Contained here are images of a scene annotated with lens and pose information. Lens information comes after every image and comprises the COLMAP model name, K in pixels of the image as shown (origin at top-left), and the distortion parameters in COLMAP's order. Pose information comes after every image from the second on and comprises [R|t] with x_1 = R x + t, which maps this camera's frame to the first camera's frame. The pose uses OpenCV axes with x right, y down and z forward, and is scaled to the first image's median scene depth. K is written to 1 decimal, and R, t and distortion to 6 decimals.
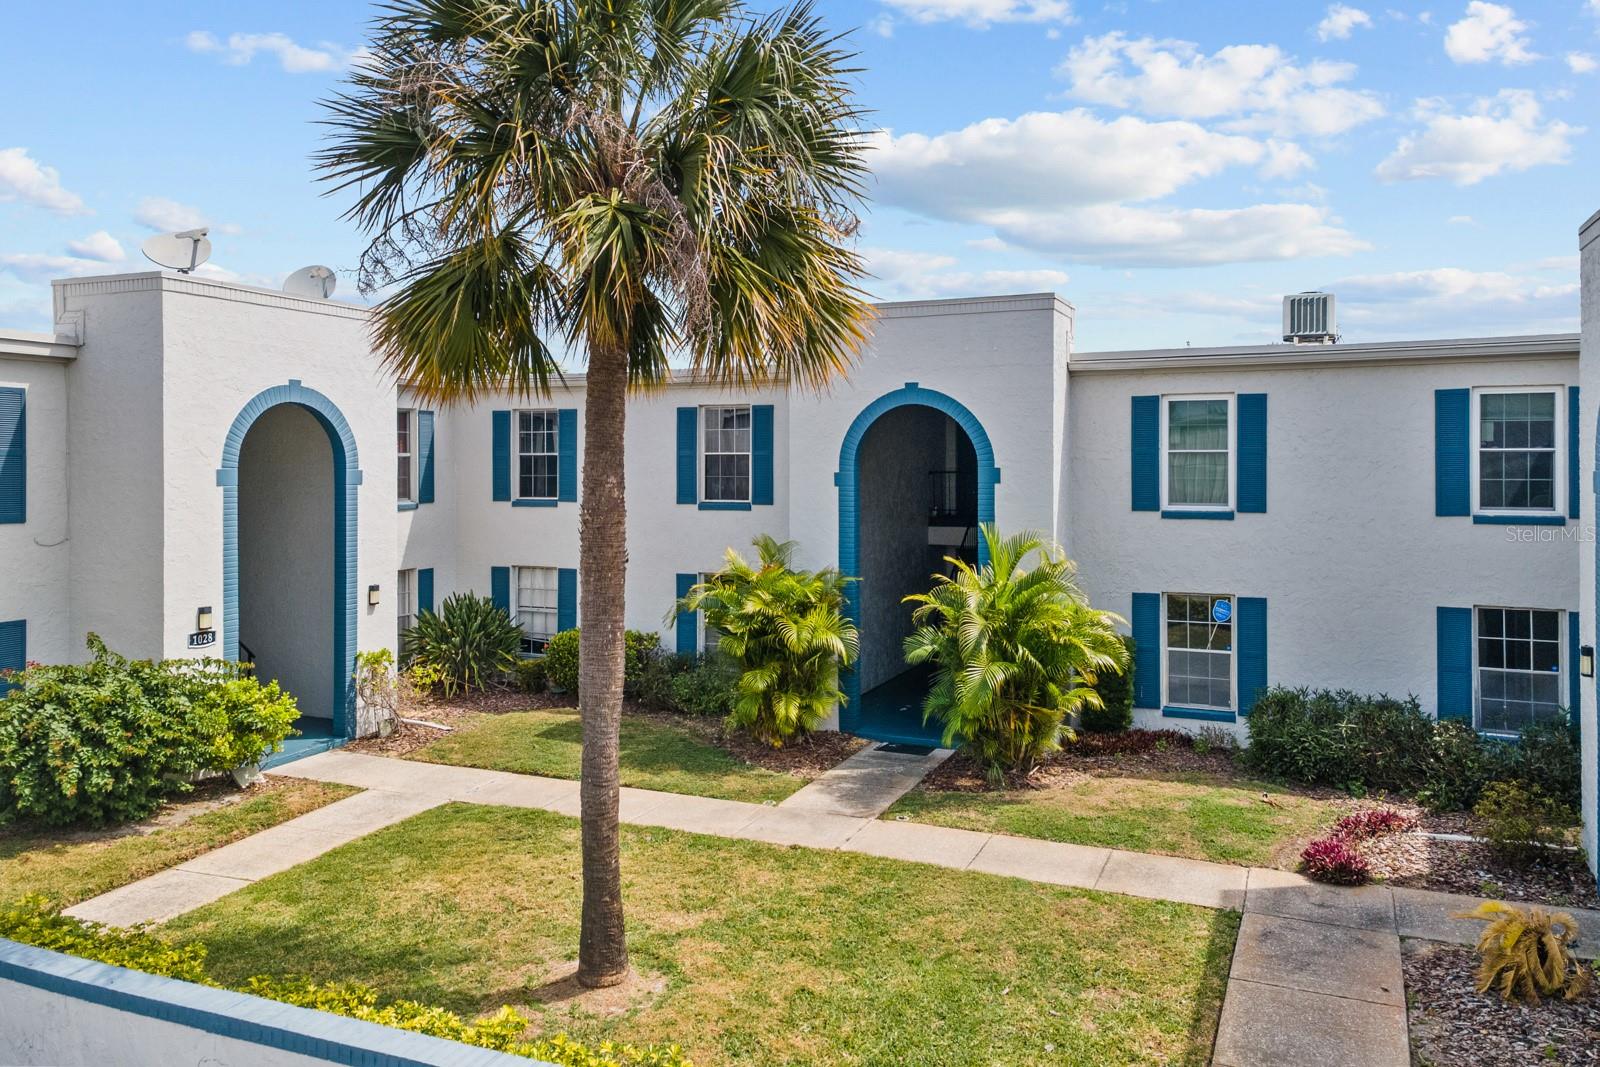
lens RADIAL K [[1172.8, 0, 818.7], [0, 1172.8, 542.0], [0, 0, 1]] dist [0.033001, 0.008865]
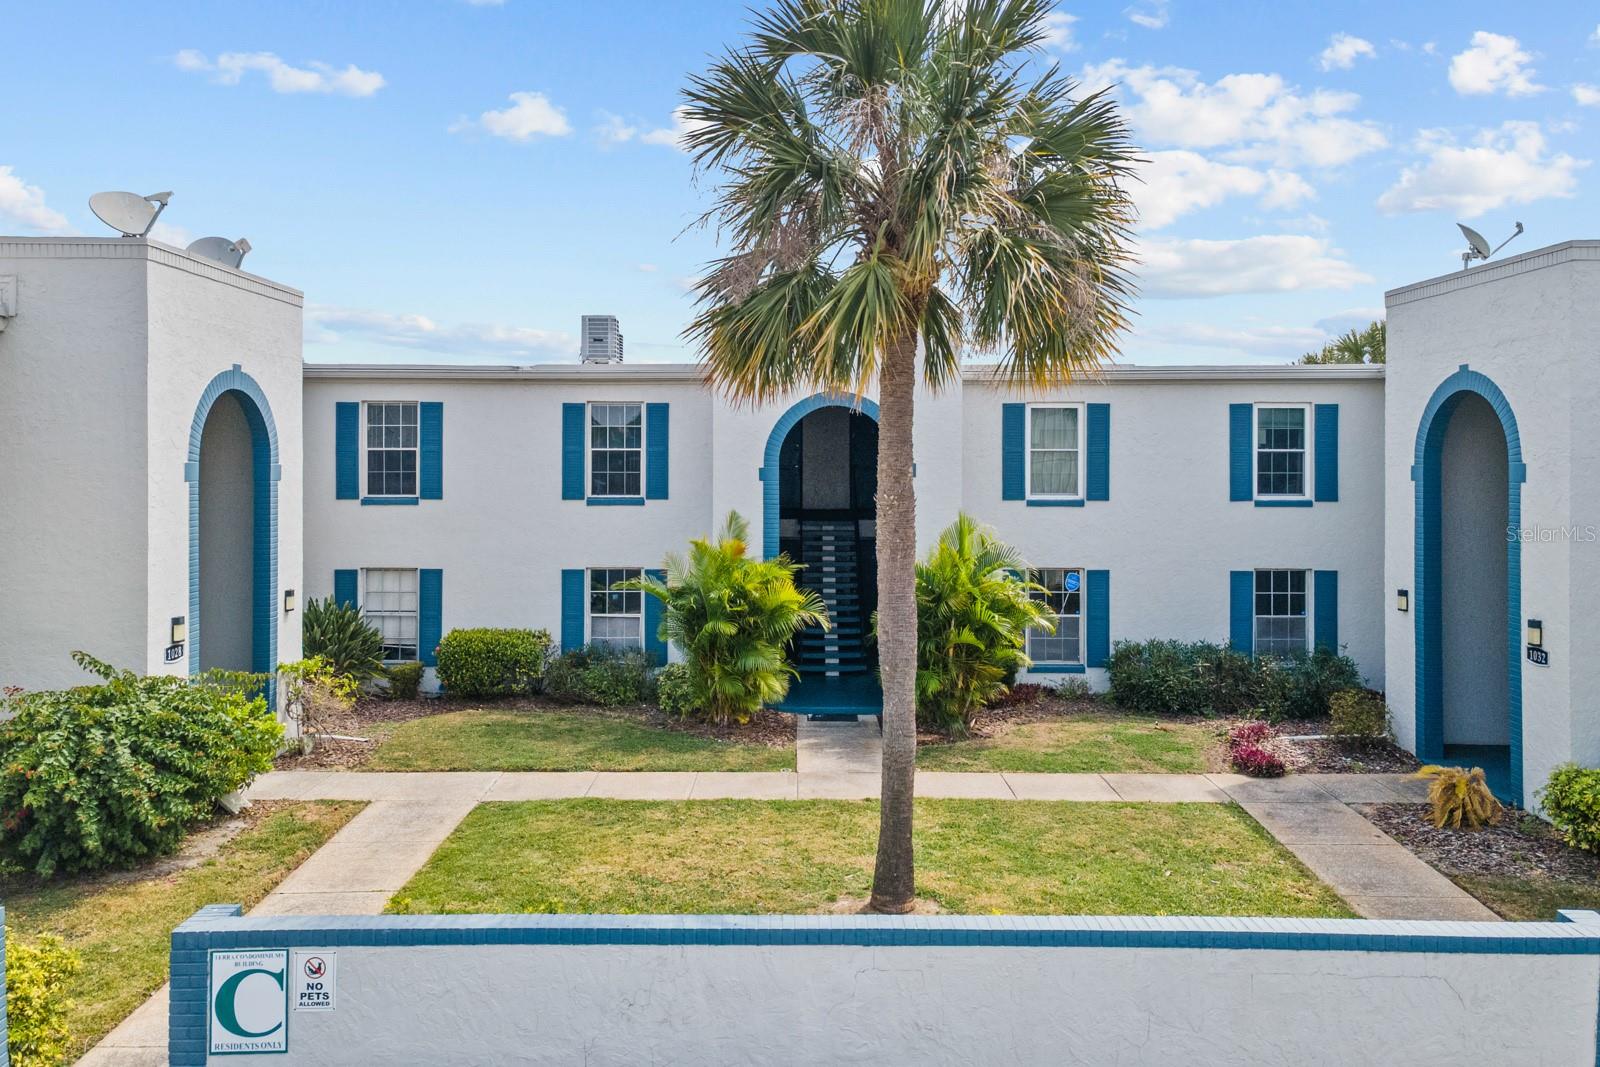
lens RADIAL K [[1172.8, 0, 818.7], [0, 1172.8, 542.0], [0, 0, 1]] dist [0.033001, 0.008865]
pose [[0.918931, -0.024537, 0.393654, -0.415236], [0.024954, 0.999680, 0.004058, 0.006770], [-0.393628, 0.006094, 0.919250, -0.010487]]
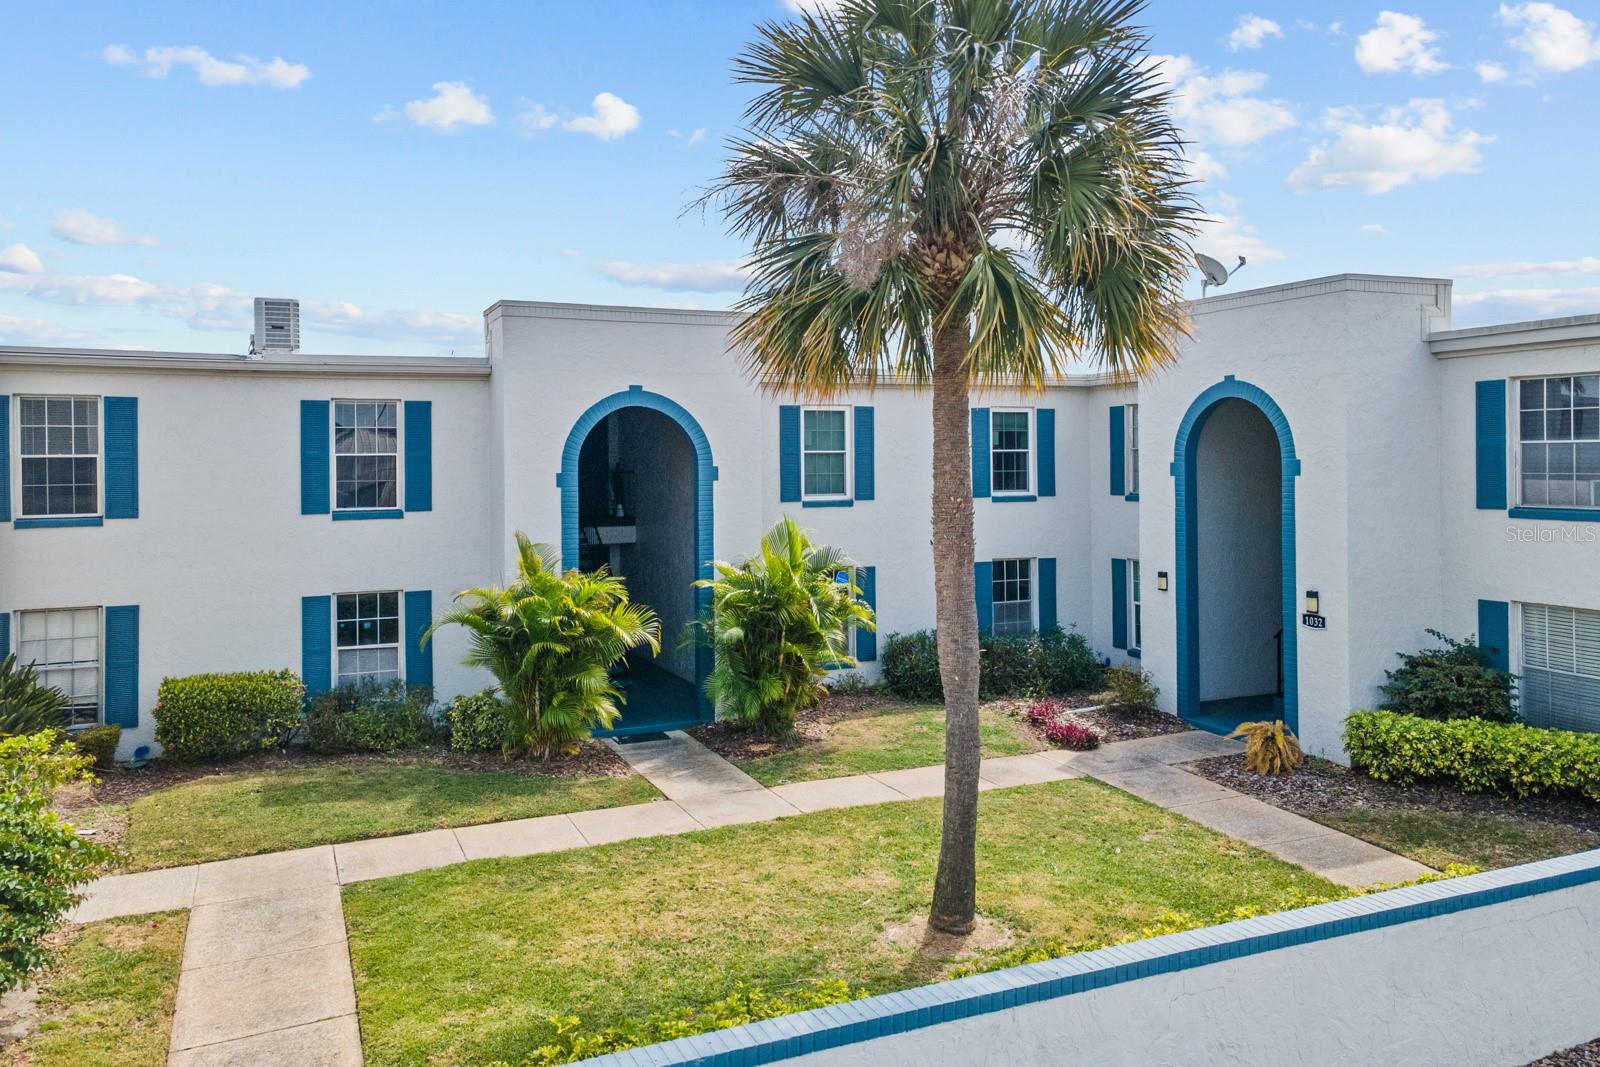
lens RADIAL K [[1151.8, 0, 800.0], [0, 1151.8, 533.5], [0, 0, 1]] dist [0.007918, 0.060315]
pose [[0.690324, -0.051170, 0.721689, -0.625614], [0.060824, 0.998069, 0.012586, -0.009490], [-0.720939, 0.035207, 0.692103, 0.211457]]
